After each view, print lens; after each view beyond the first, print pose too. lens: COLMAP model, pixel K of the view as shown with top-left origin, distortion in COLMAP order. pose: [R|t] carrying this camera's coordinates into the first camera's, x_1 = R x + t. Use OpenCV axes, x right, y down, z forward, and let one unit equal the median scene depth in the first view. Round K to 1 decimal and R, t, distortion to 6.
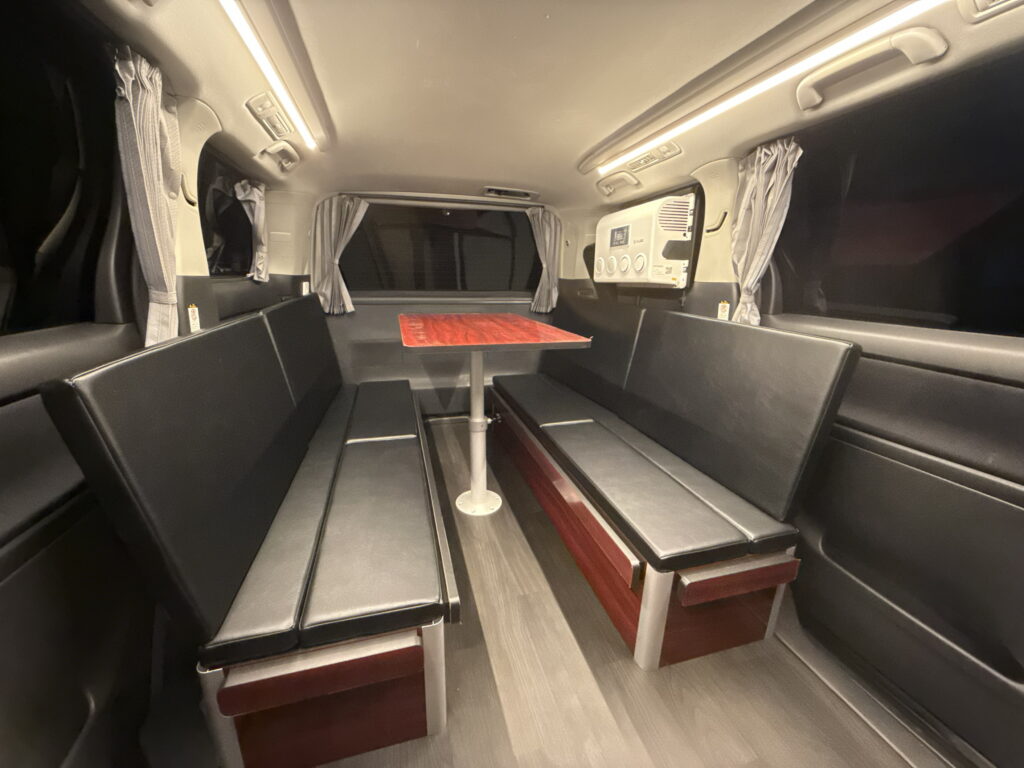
lens RADIAL K [[410.8, 0, 509.0], [0, 410.8, 381.6], [0, 0, 1]] dist [0.007817, -0.000647]
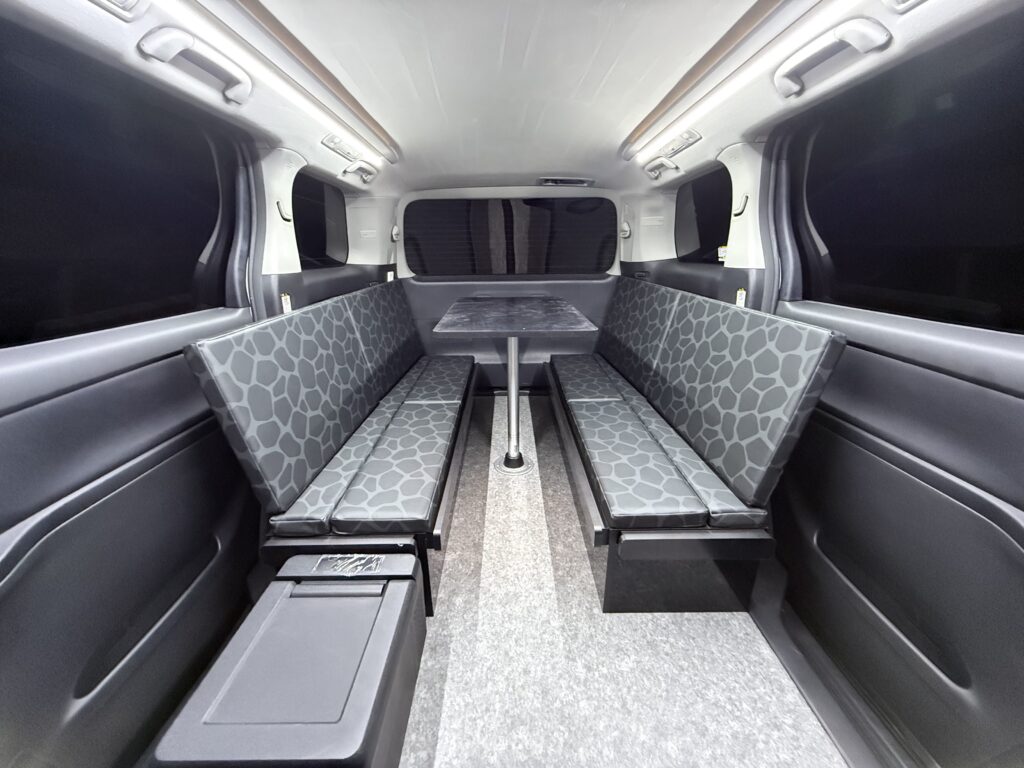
lens RADIAL K [[410.8, 0, 511.0], [0, 410.8, 382.4], [0, 0, 1]] dist [0.007817, -0.000647]
pose [[0.964040, 0.055386, -0.259921, 0.302400], [-0.041670, 0.997447, 0.057990, 0.001812], [0.262469, -0.045073, 0.963887, -0.143050]]
